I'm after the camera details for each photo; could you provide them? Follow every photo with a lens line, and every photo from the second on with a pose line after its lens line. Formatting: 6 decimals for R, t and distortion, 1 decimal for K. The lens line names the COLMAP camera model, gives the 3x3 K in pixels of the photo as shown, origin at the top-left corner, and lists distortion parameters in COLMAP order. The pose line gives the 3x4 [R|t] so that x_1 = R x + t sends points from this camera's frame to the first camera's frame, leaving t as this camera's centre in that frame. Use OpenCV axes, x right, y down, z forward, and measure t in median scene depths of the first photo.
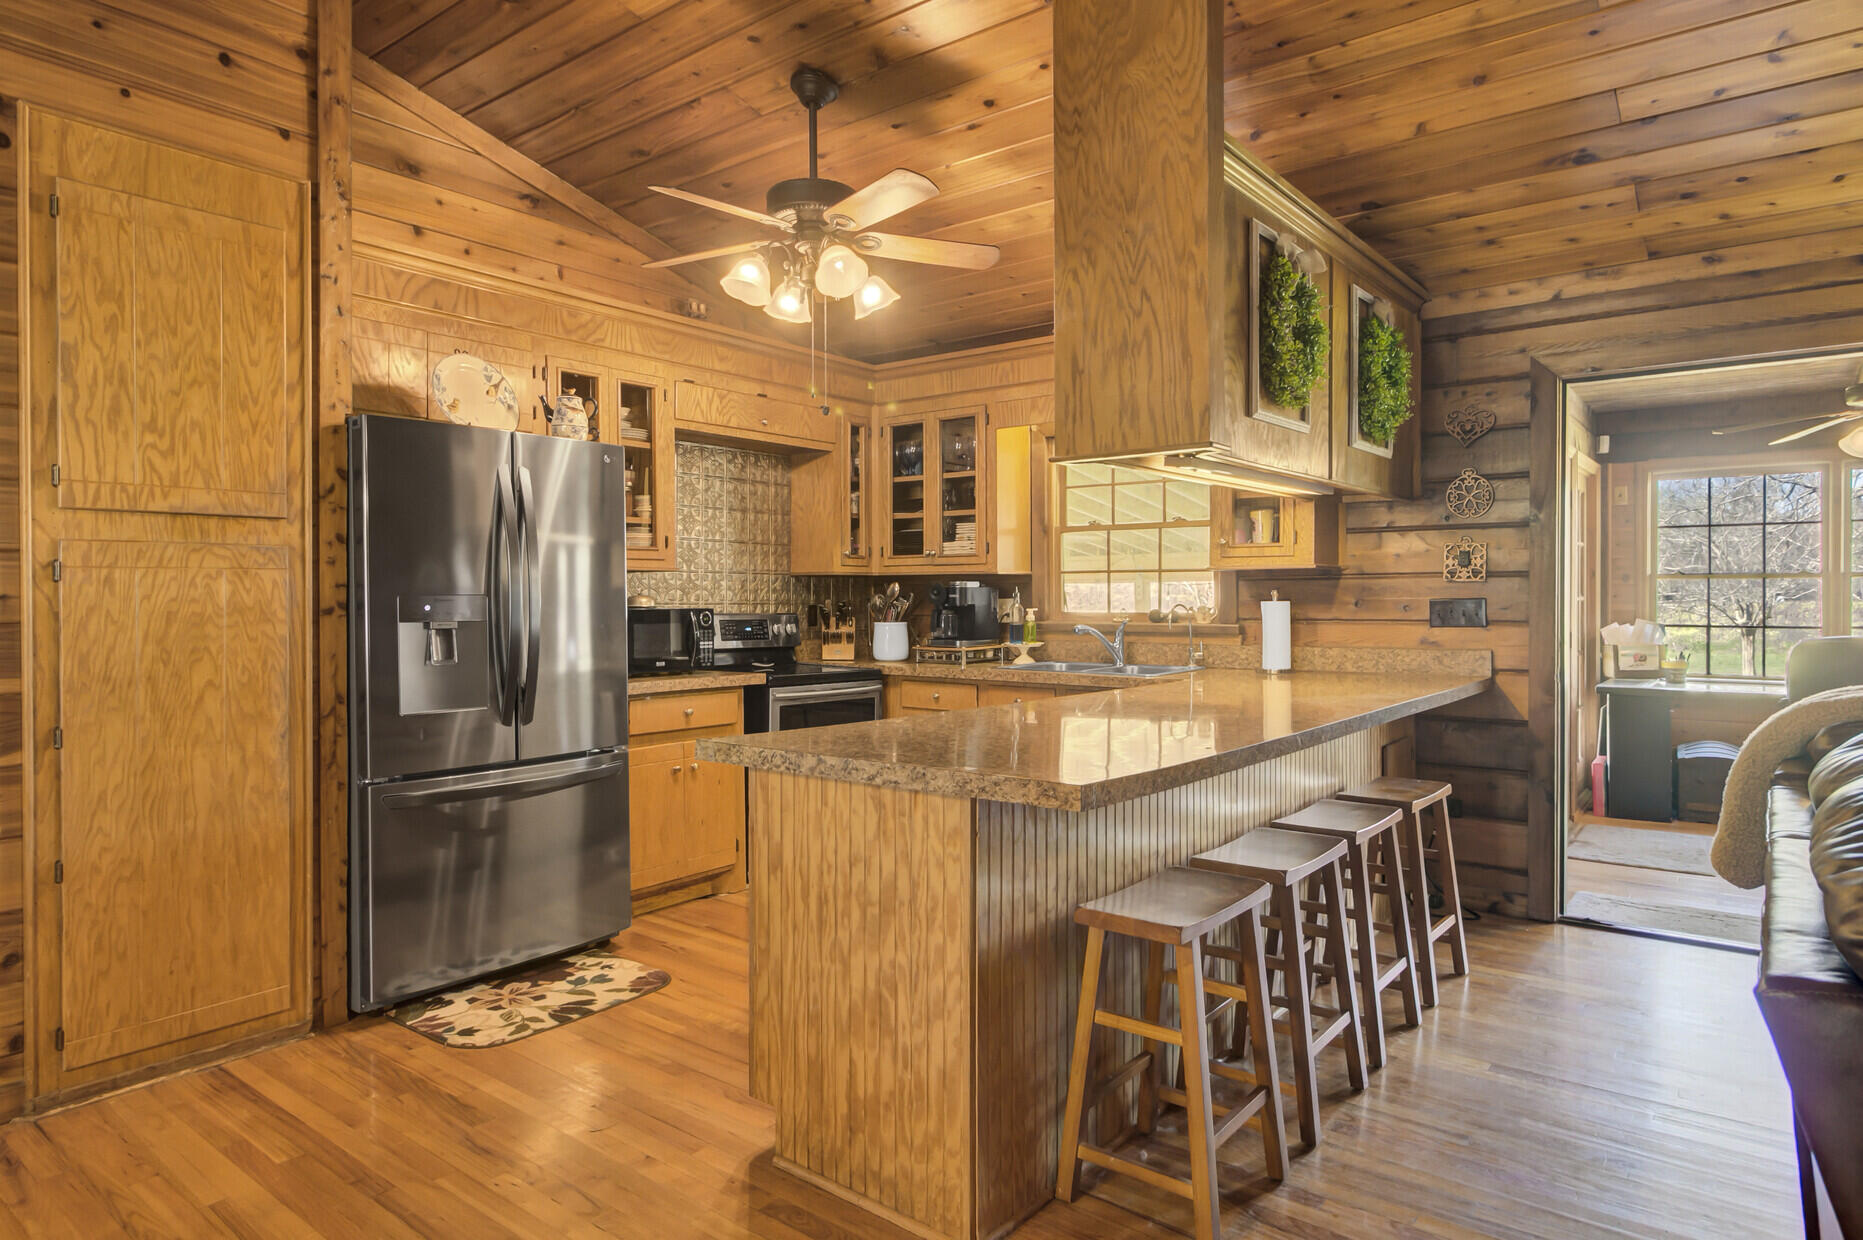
lens RADIAL K [[1086.9, 0, 907.7], [0, 1086.9, 600.4], [0, 0, 1]] dist [0.000813, 0.003116]
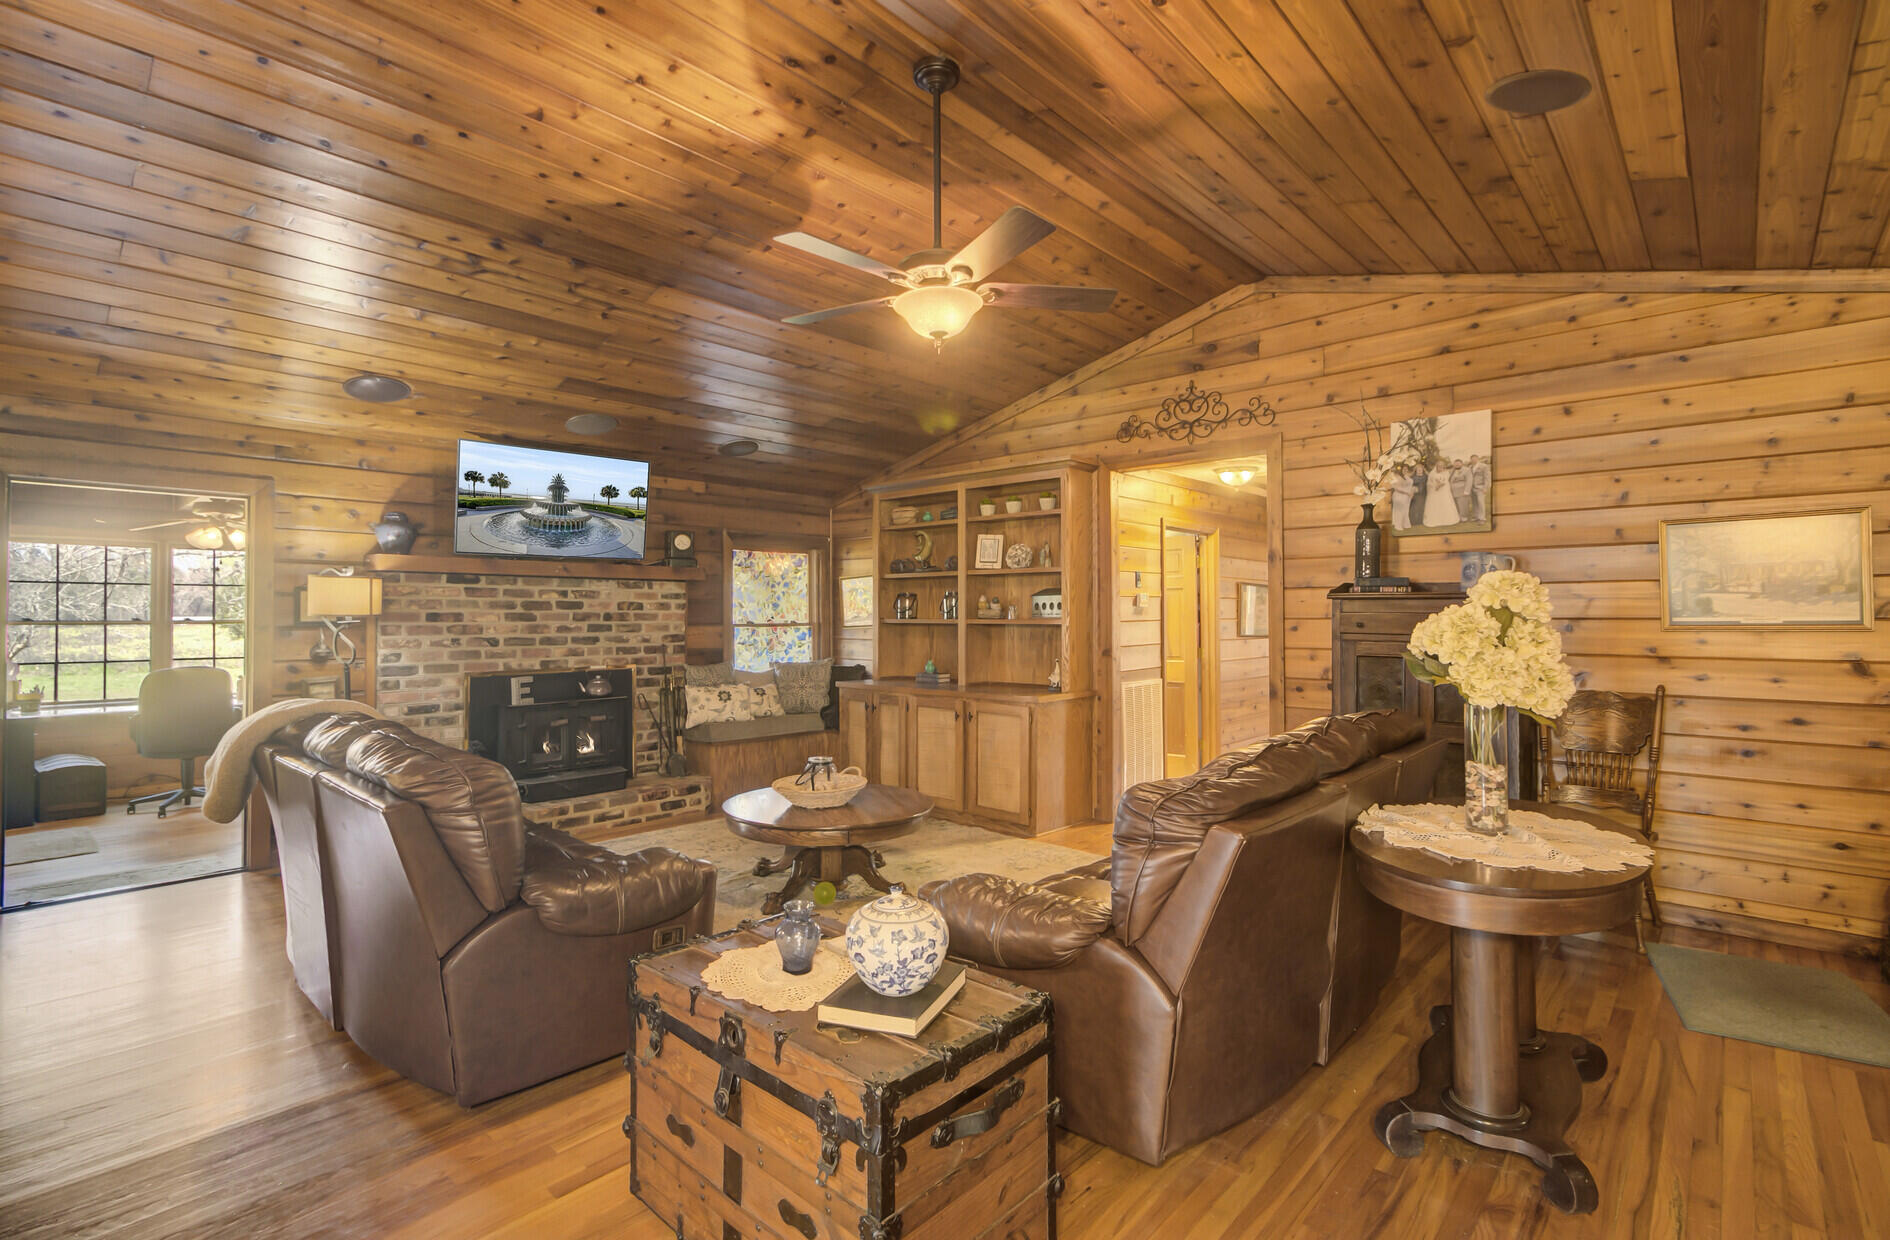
lens RADIAL K [[876.3, 0, 953.2], [0, 876.3, 606.3], [0, 0, 1]] dist [-0.010617, 0.005868]
pose [[0.062387, 0.015764, 0.997928, -0.310586], [0.006975, 0.999844, -0.016230, -0.027840], [-0.998028, 0.007973, 0.062267, -0.138653]]
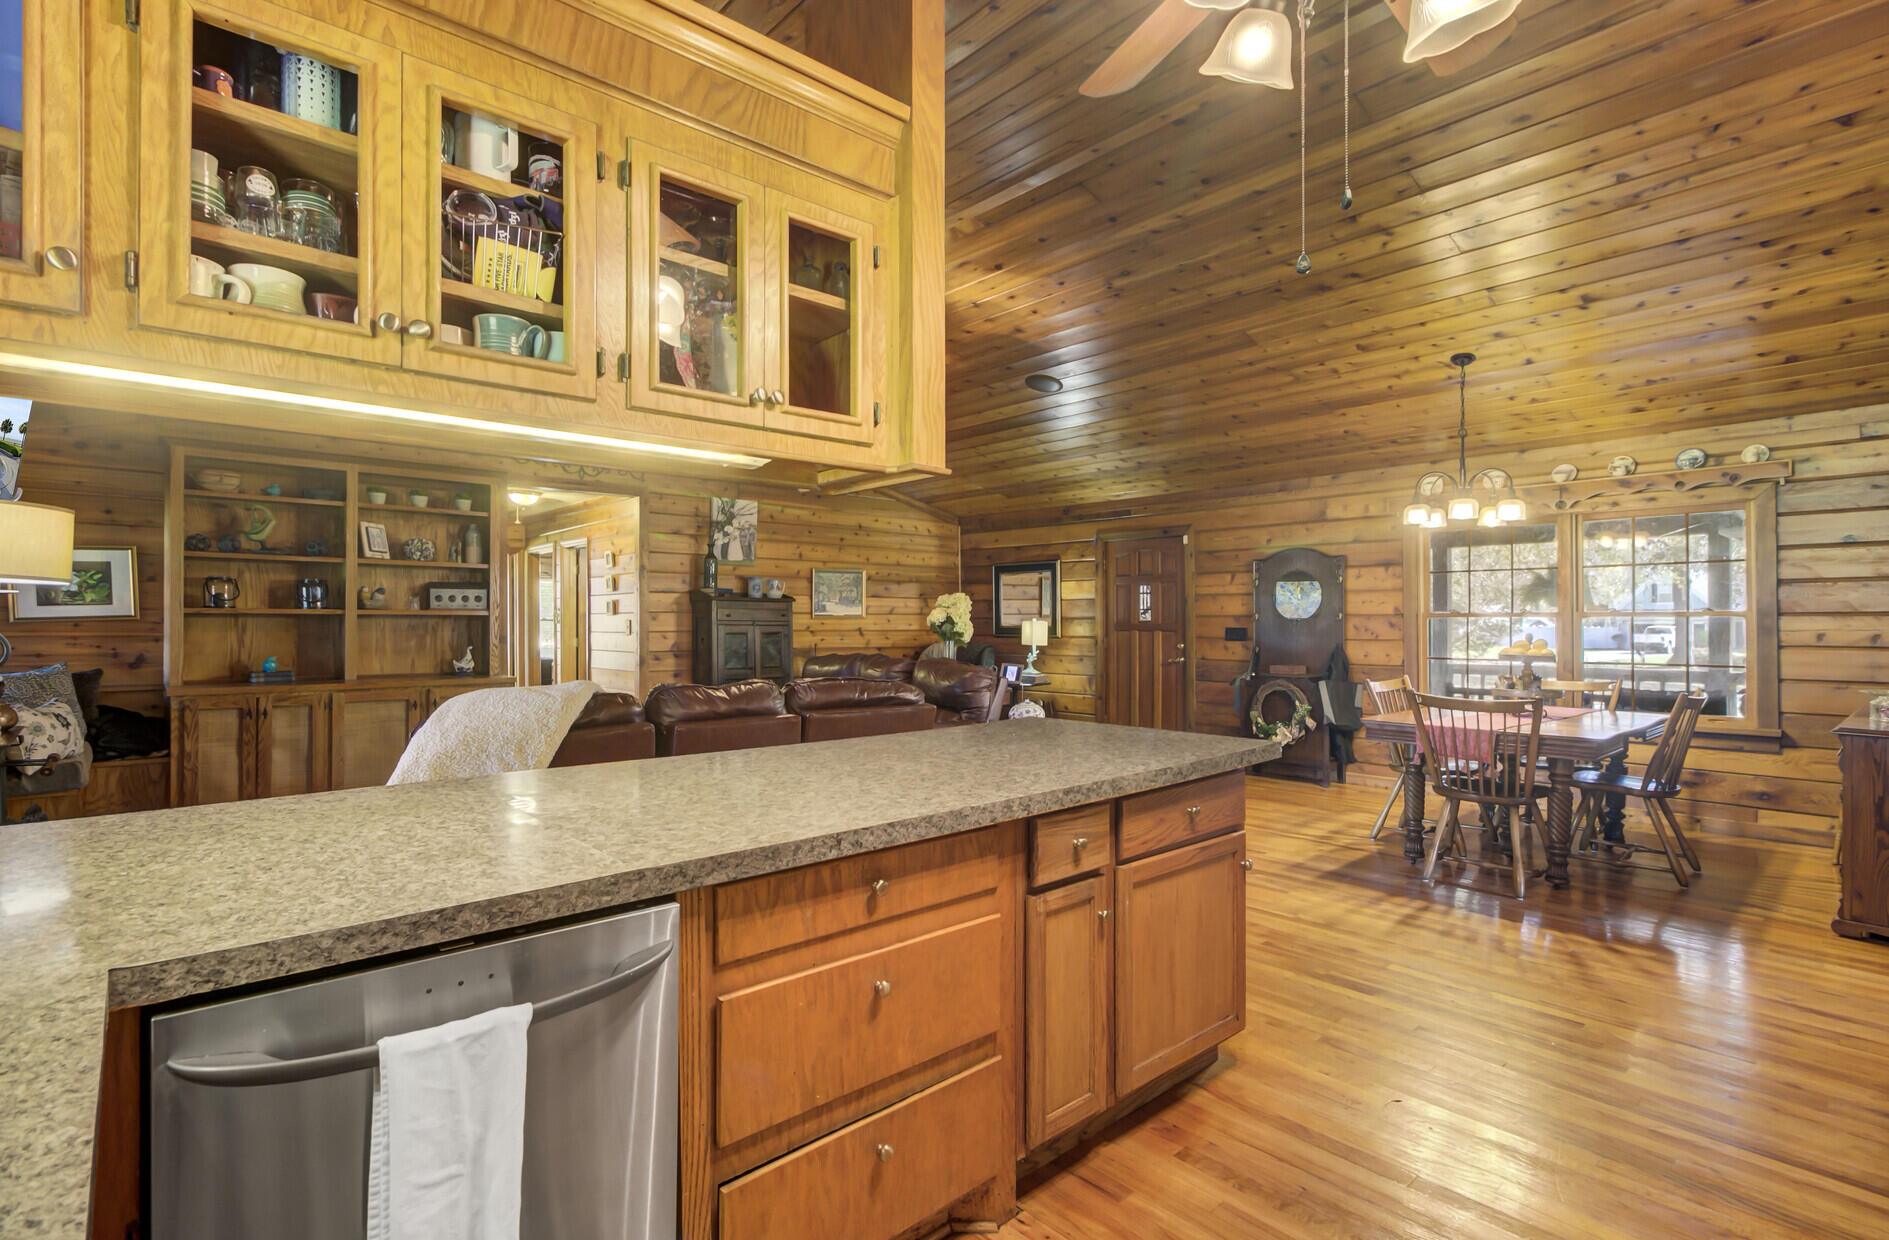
lens RADIAL K [[875.9, 0, 946.0], [0, 875.9, 627.5], [0, 0, 1]] dist [-0.010617, 0.005868]
pose [[-0.984138, 0.001530, 0.177397, -0.016726], [0.003465, 0.999938, 0.010596, -0.012602], [-0.177369, 0.011043, -0.984082, 1.103038]]
